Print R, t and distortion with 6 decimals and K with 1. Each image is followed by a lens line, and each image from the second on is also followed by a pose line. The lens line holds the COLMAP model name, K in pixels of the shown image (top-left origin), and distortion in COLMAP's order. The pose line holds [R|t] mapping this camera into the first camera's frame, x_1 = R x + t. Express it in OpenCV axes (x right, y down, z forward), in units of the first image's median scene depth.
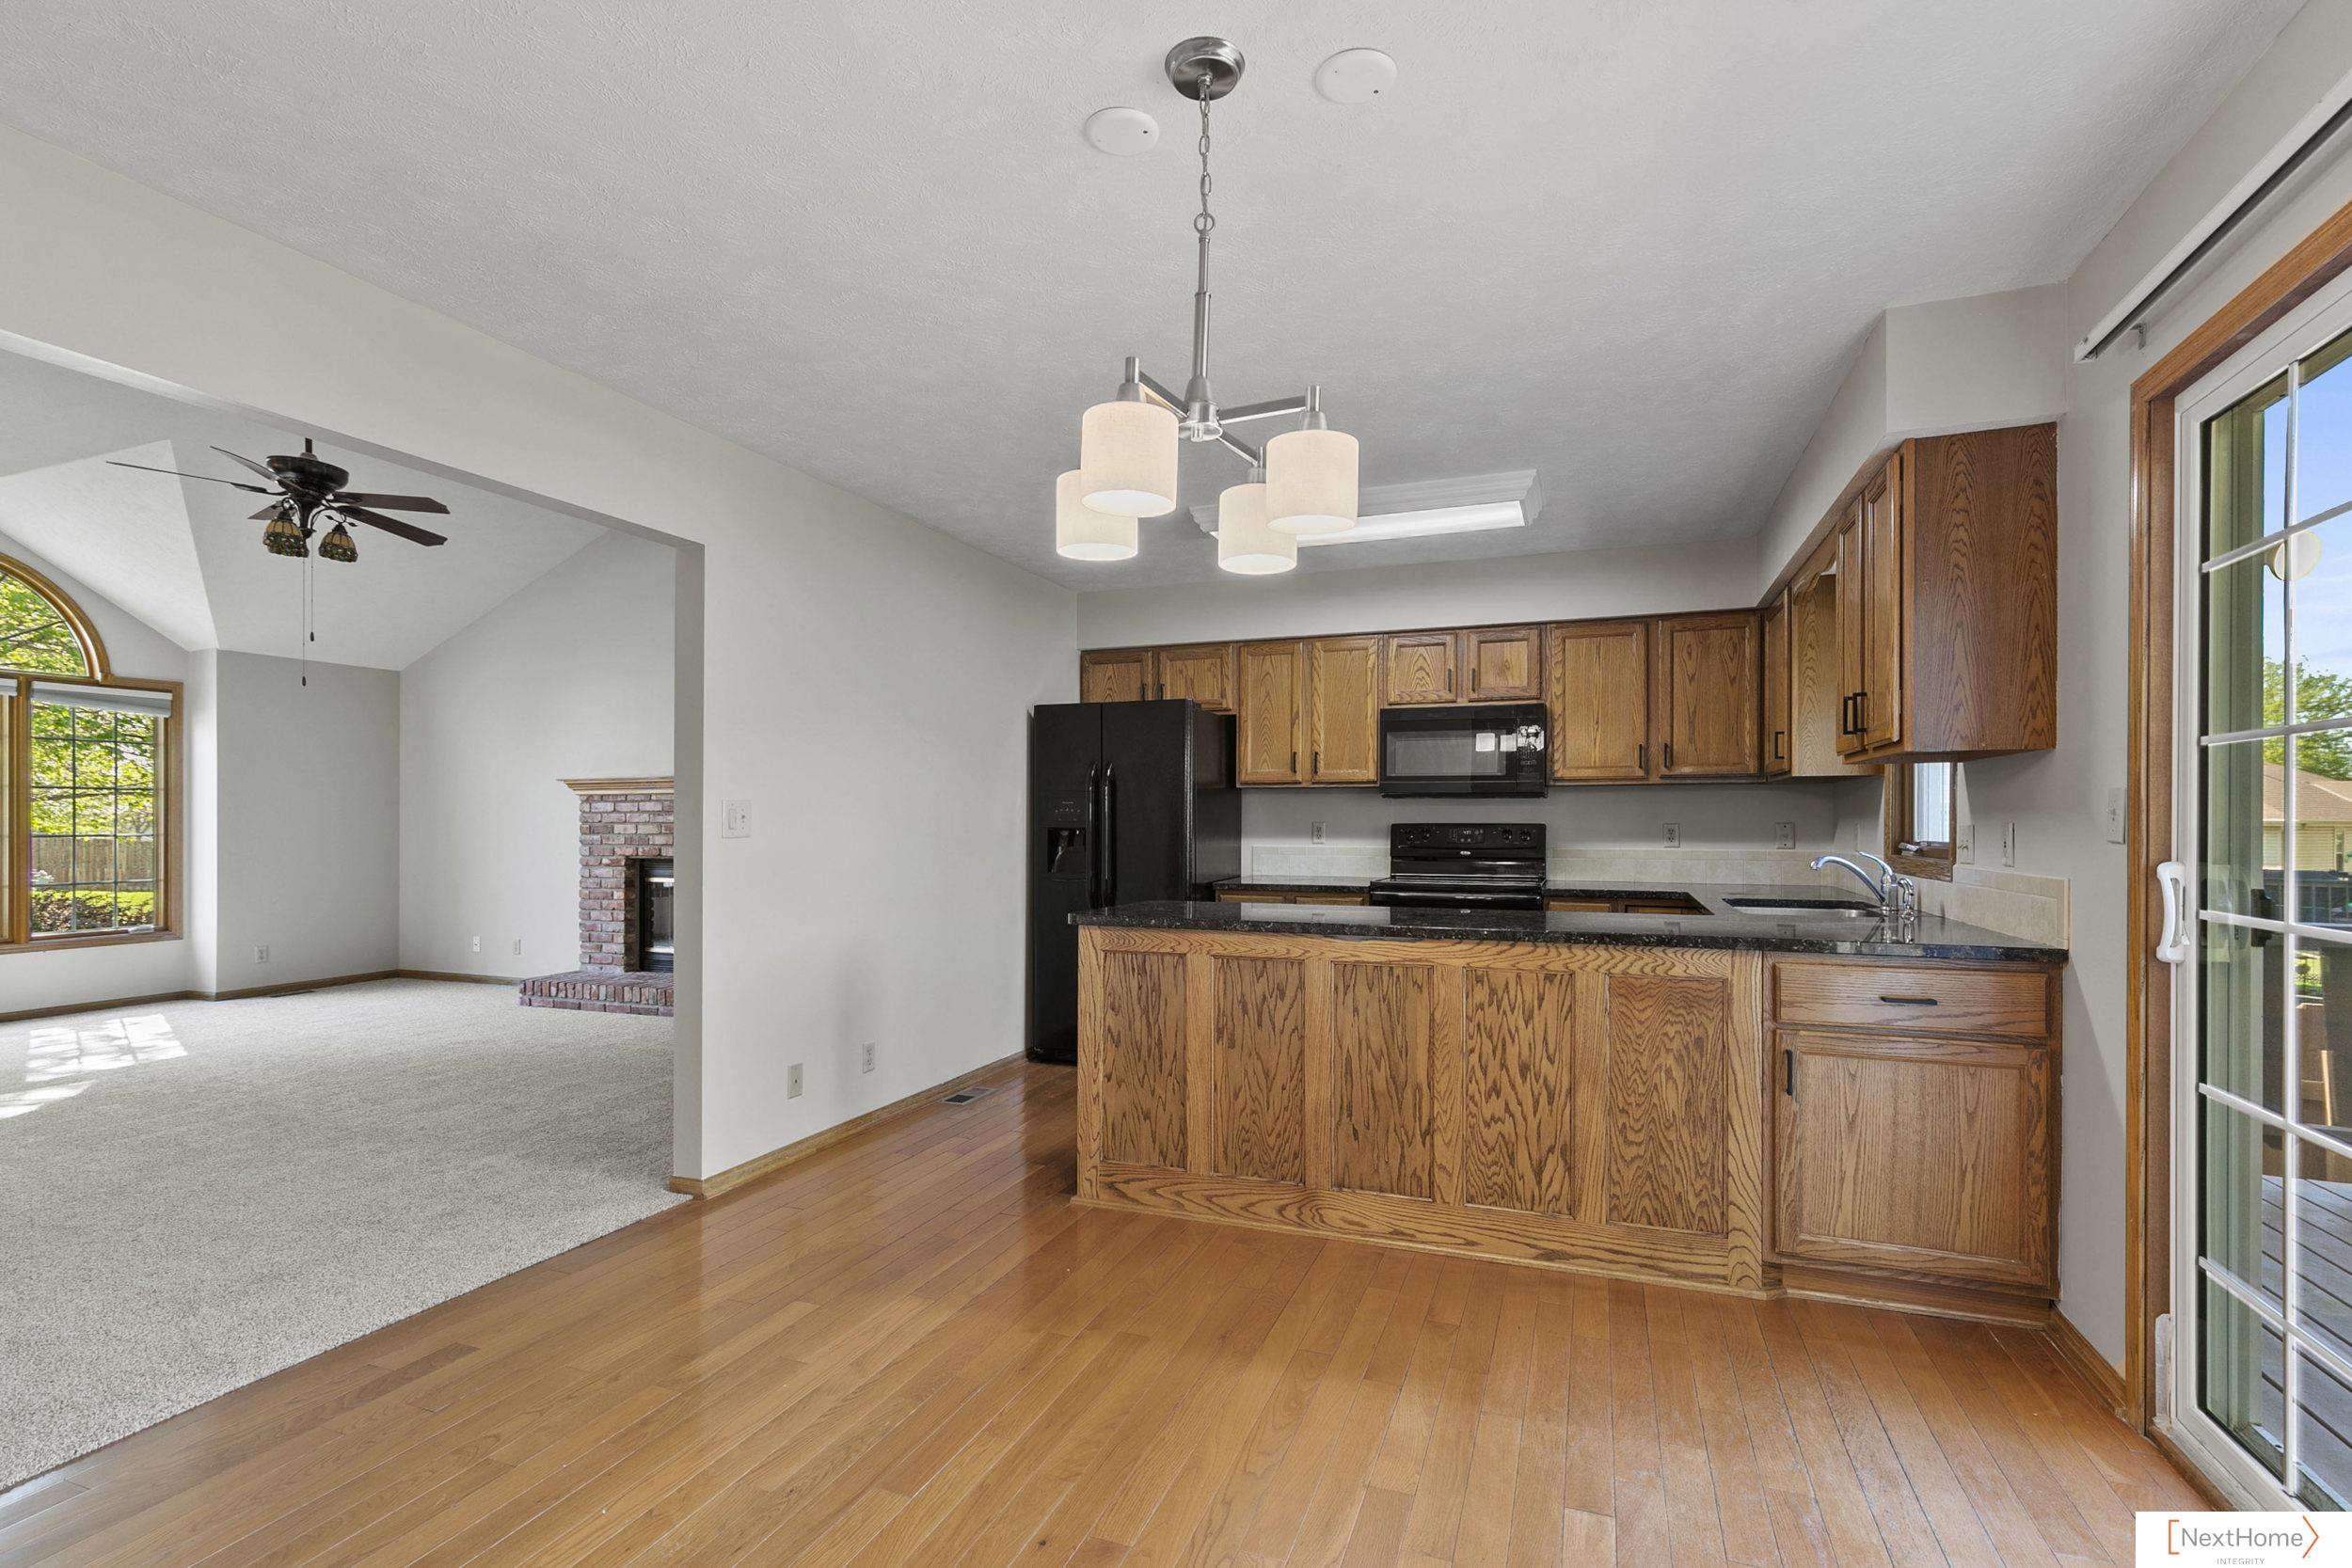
lens RADIAL K [[1067.2, 0, 1192.3], [0, 1067.2, 818.7], [0, 0, 1]] dist [0.007128, -0.000447]
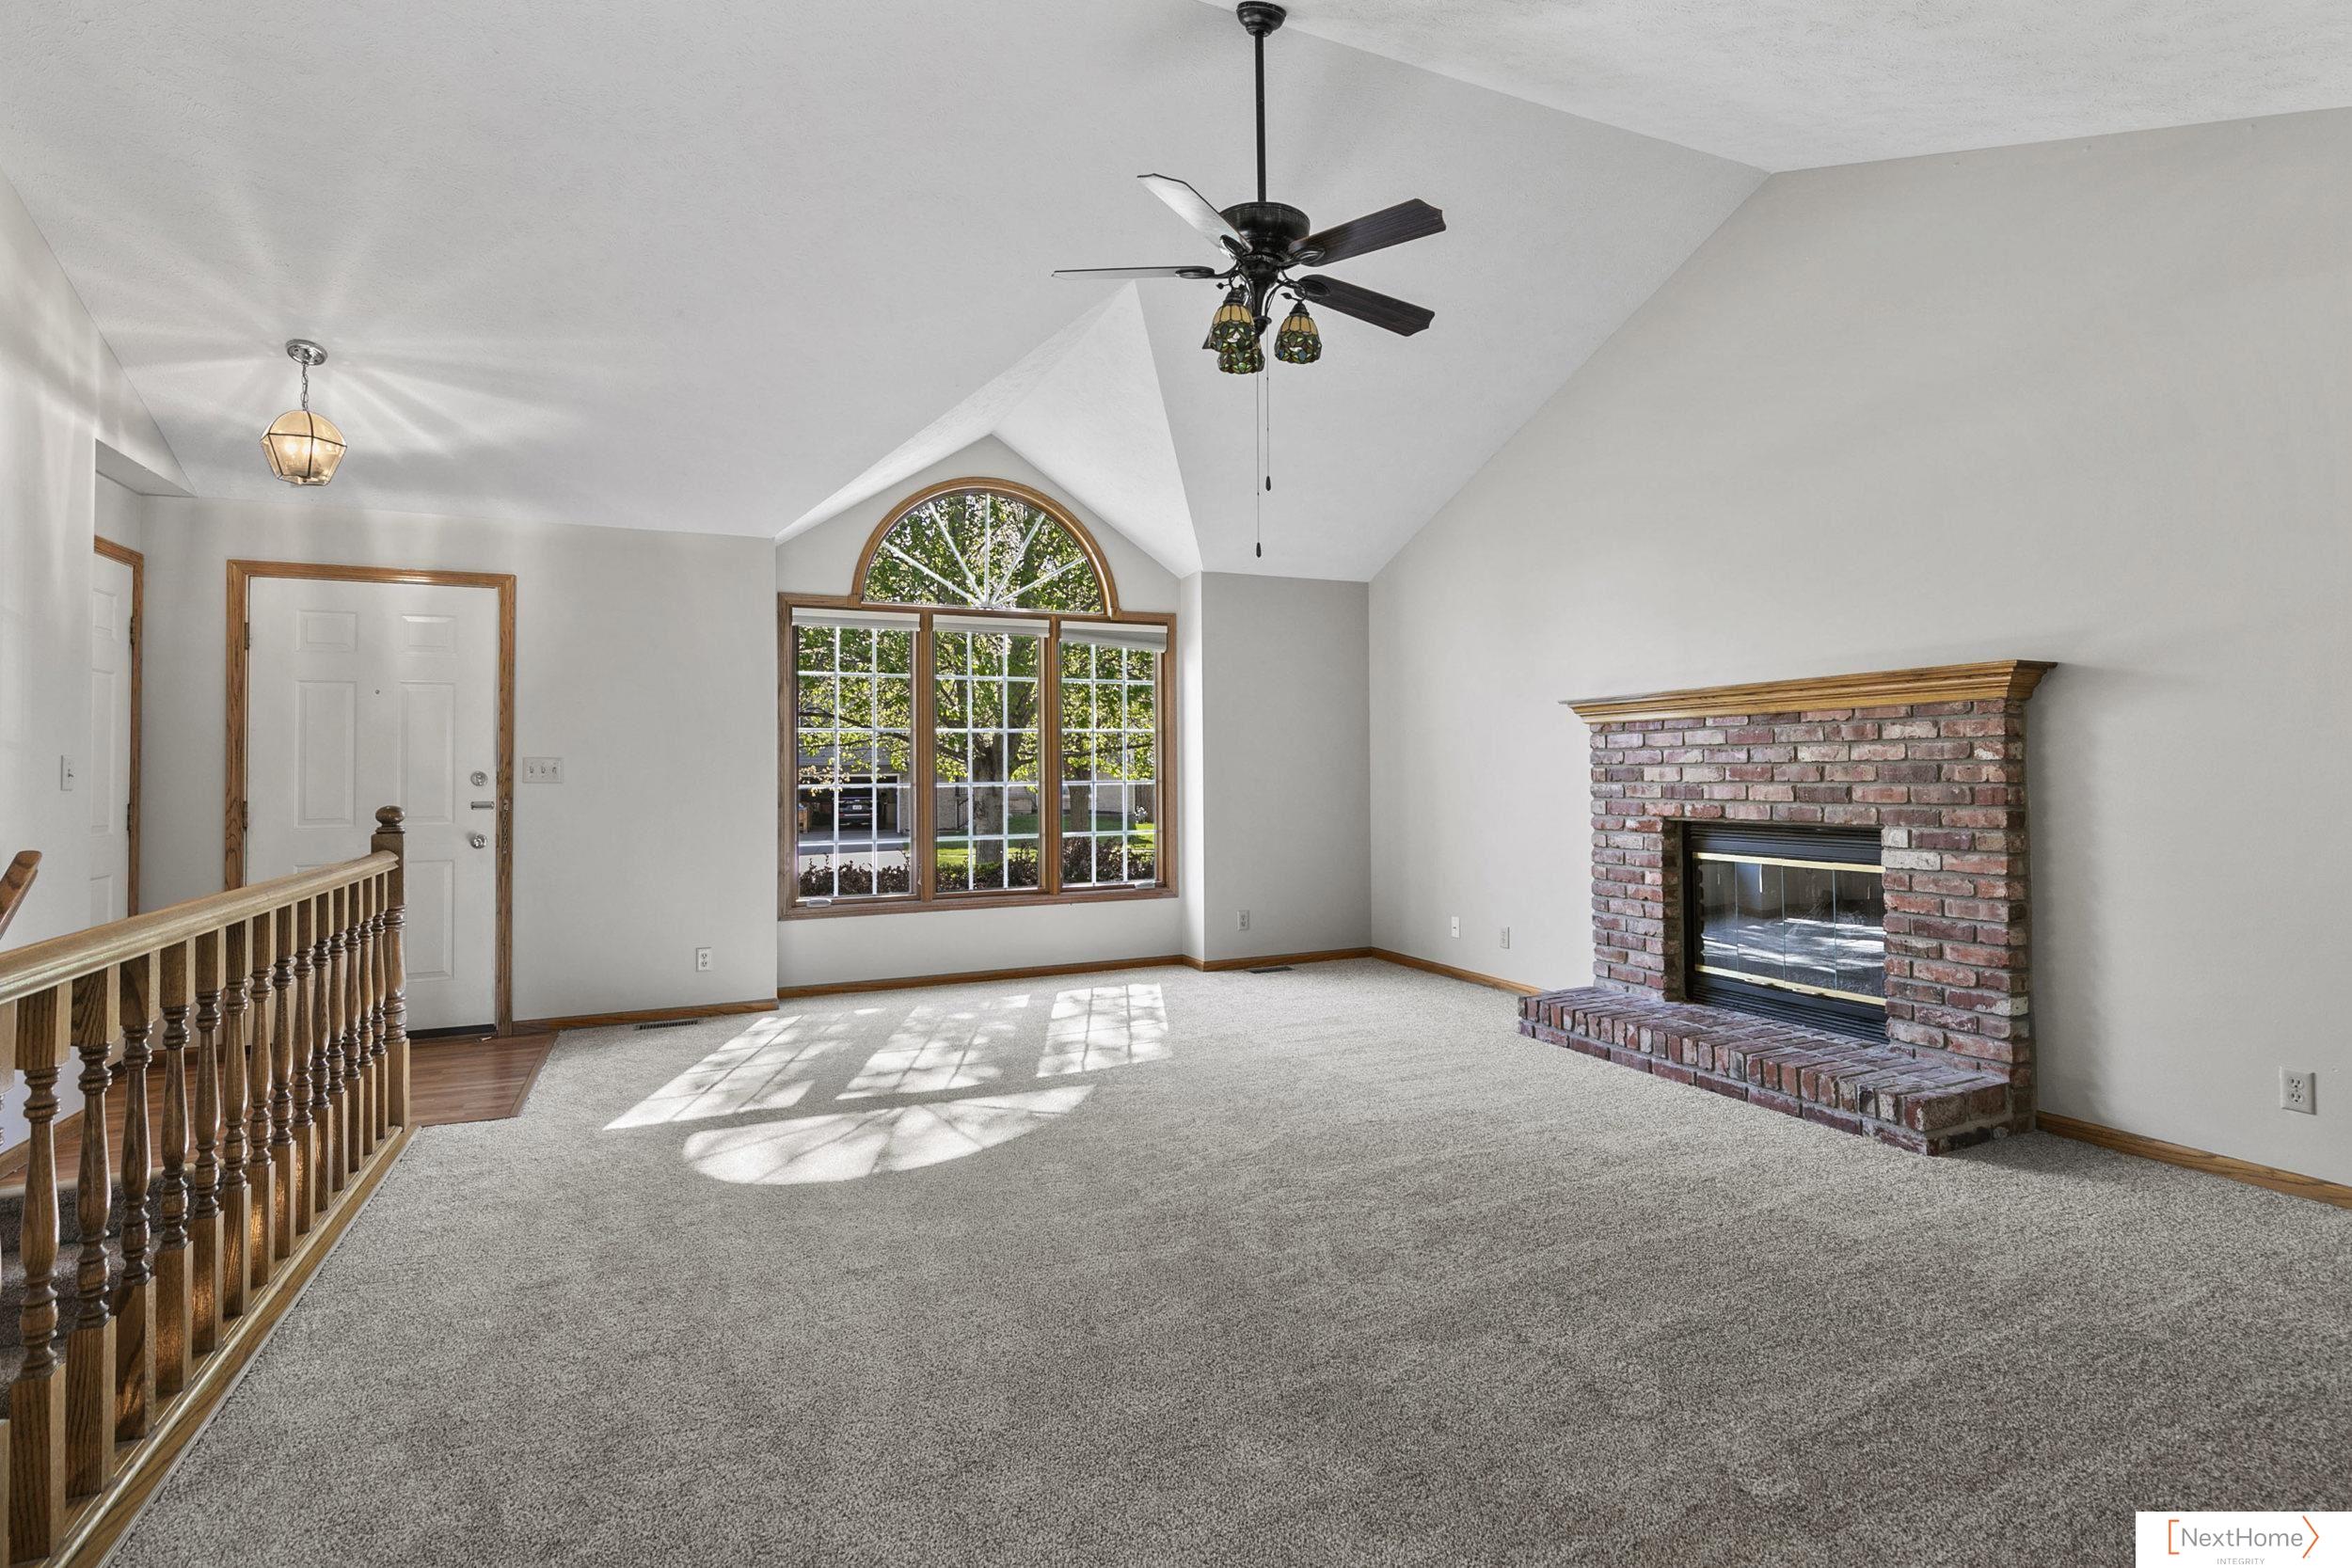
lens RADIAL K [[1138.9, 0, 1199.1], [0, 1138.9, 752.5], [0, 0, 1]] dist [0.000789, -0.003099]
pose [[0.711708, -0.015821, -0.702297, -0.541419], [0.009674, 0.999872, -0.012721, 0.006144], [0.702409, 0.002260, 0.711770, 0.706052]]
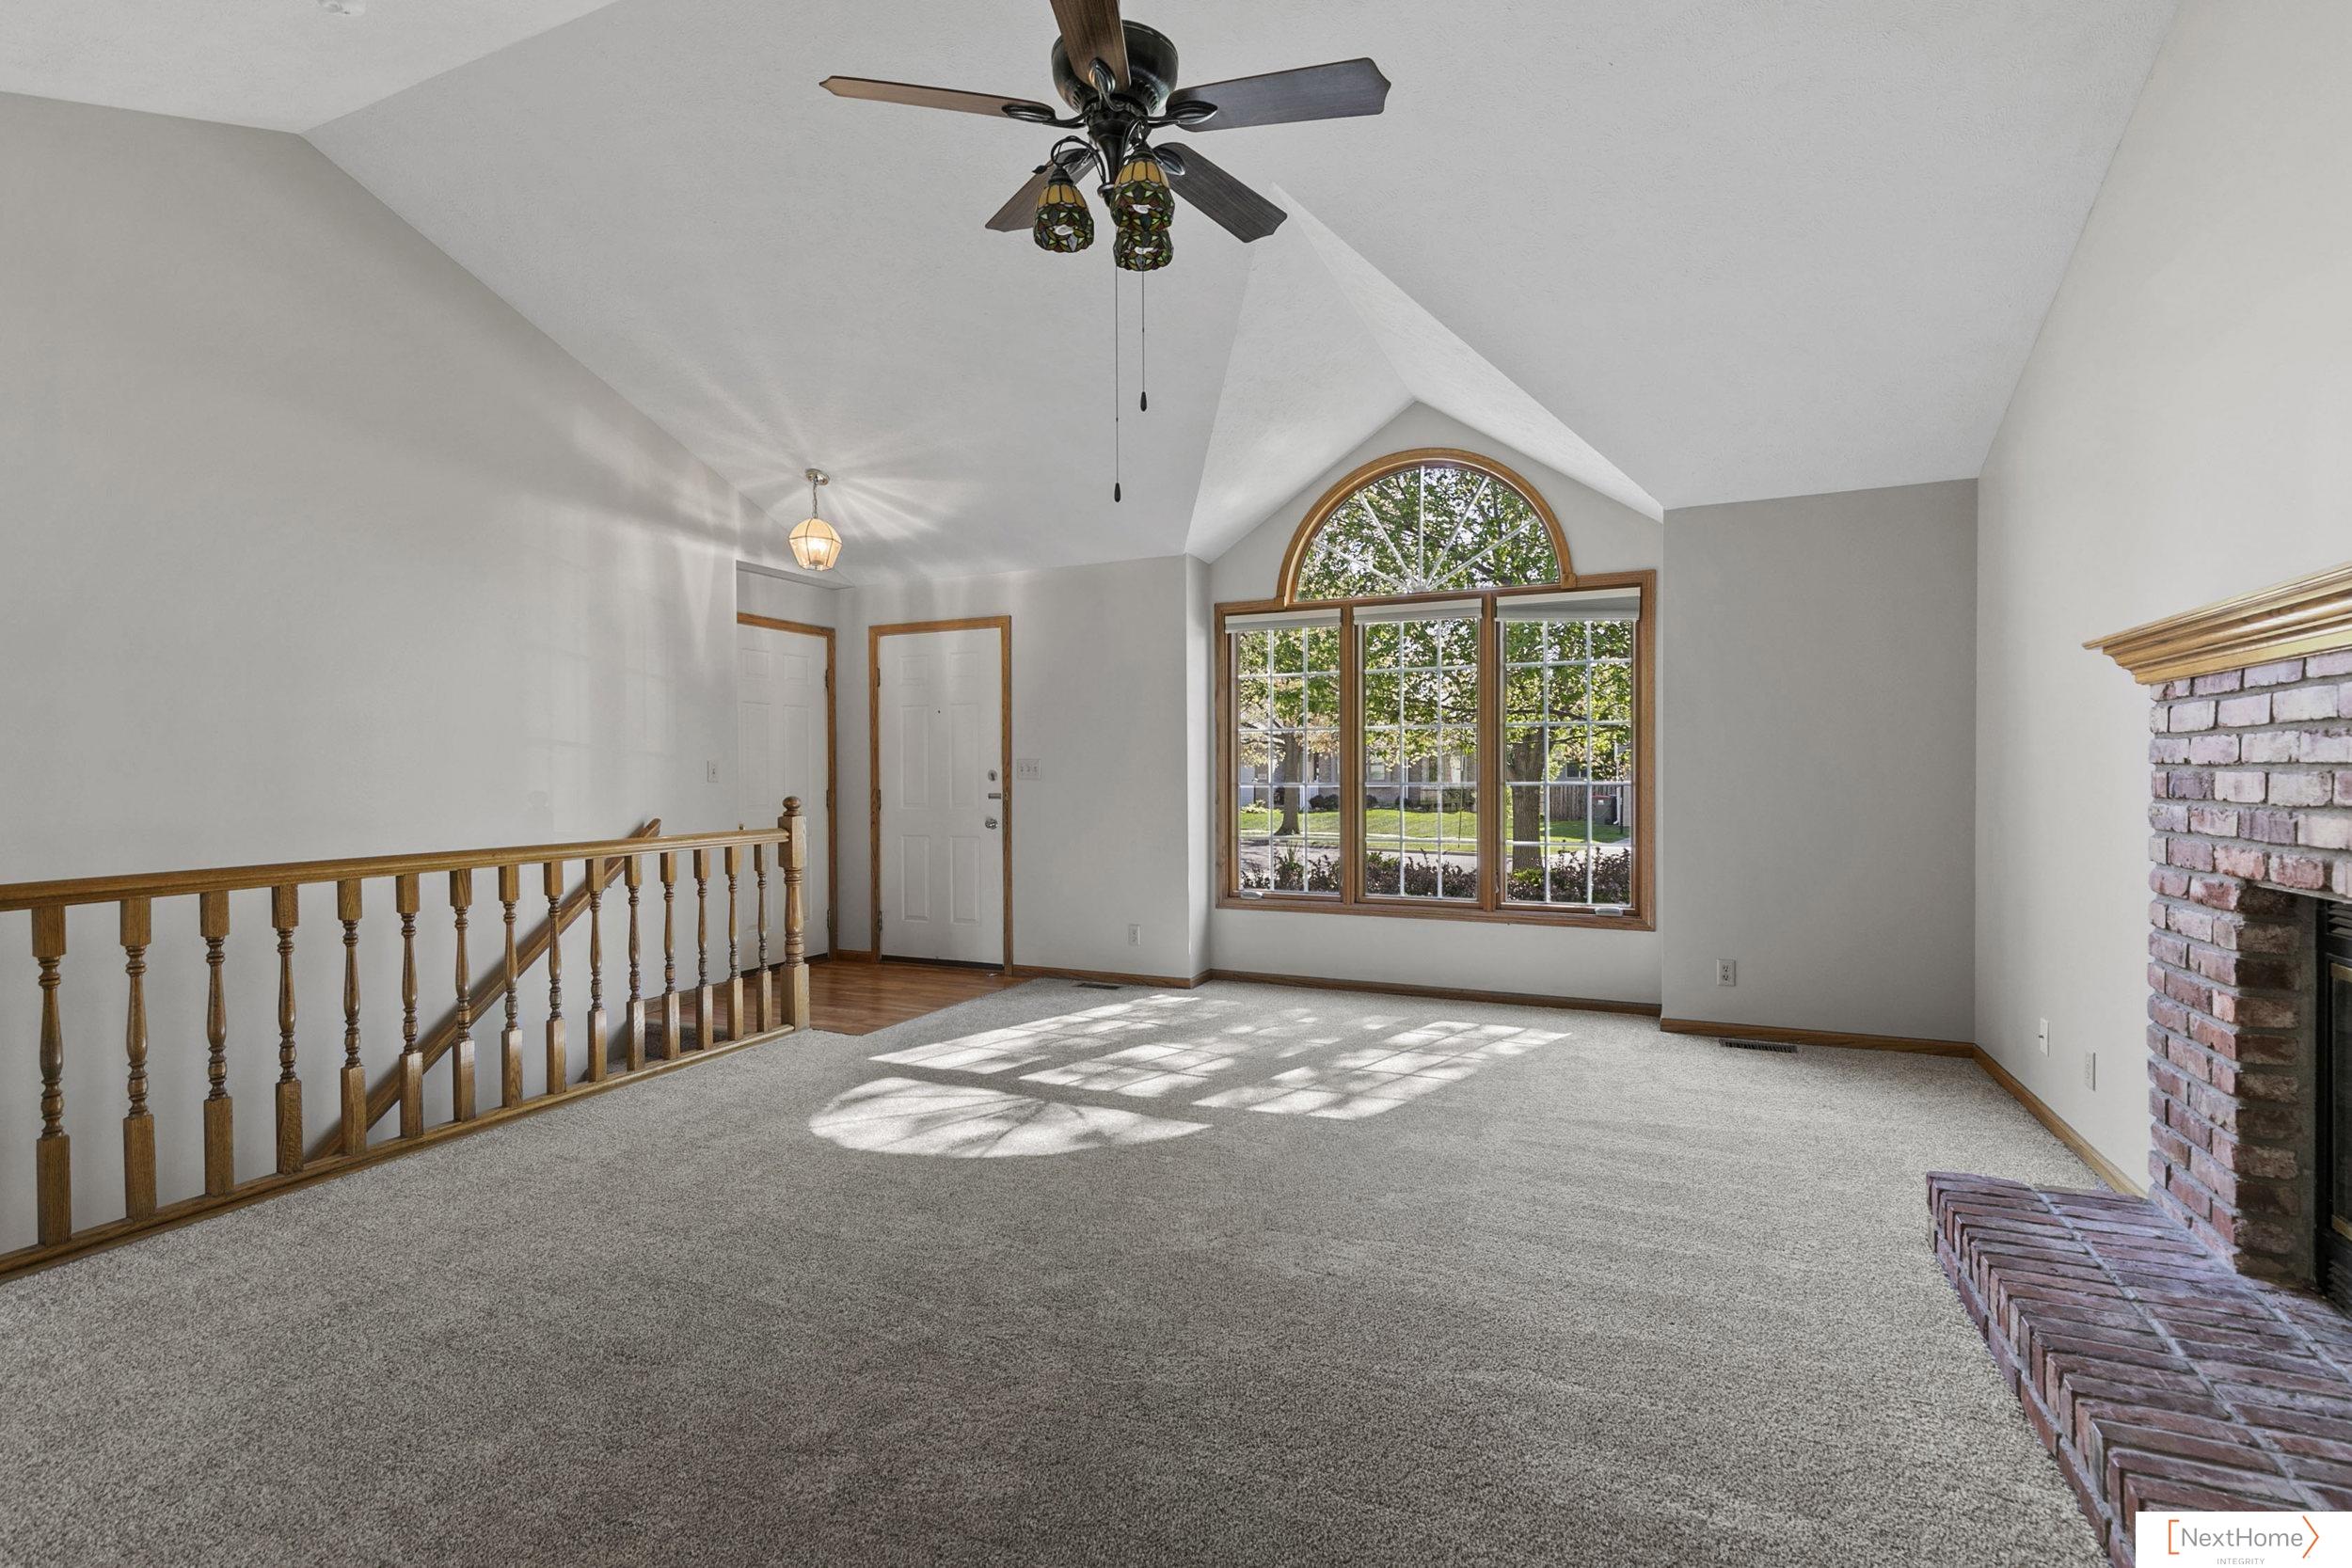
lens RADIAL K [[1067.2, 0, 1182.2], [0, 1067.2, 771.1], [0, 0, 1]] dist [0.007128, -0.000447]
pose [[-0.057153, 0.002396, -0.998363, -0.464888], [0.009188, 0.999956, 0.001874, 0.004139], [0.998323, -0.009065, -0.057172, 1.556656]]
